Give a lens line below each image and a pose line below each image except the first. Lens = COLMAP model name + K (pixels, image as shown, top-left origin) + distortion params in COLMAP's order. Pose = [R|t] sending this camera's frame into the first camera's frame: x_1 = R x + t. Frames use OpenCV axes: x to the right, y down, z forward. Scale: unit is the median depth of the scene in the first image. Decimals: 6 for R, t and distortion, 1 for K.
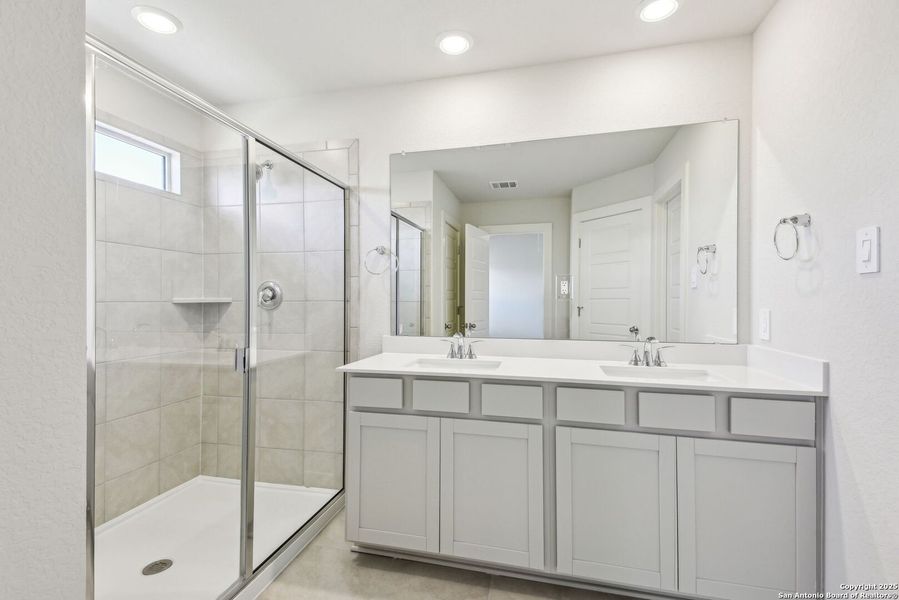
lens RADIAL K [[402.3, 0, 447.2], [0, 402.3, 297.2], [0, 0, 1]] dist [0.087163, -0.047586]
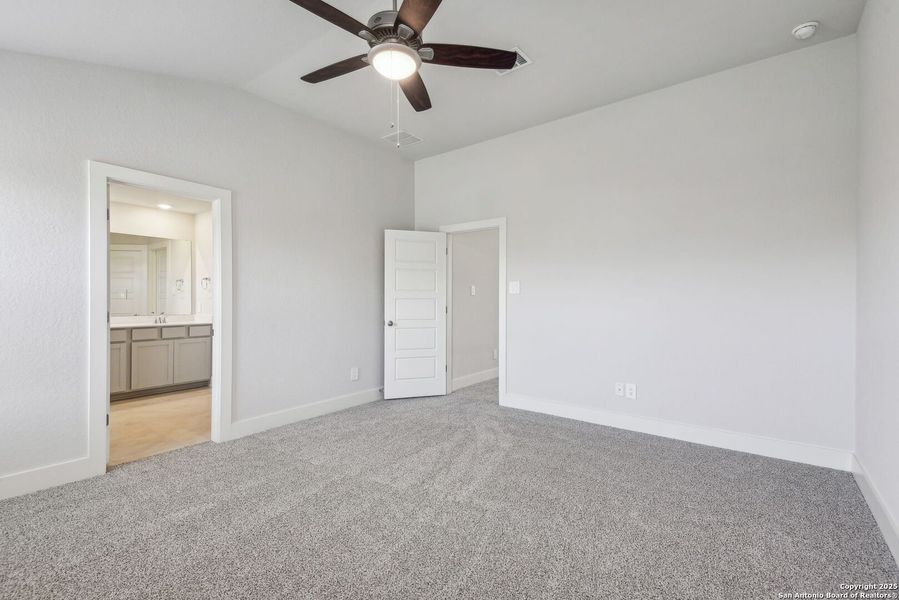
lens RADIAL K [[430.4, 0, 449.5], [0, 430.4, 300.0], [0, 0, 1]] dist [0.097264, -0.046163]
pose [[0.410641, 0.003993, 0.911788, -1.723719], [-0.006061, 0.999980, -0.001650, 0.002934], [-0.911777, -0.004848, 0.410657, -2.396654]]
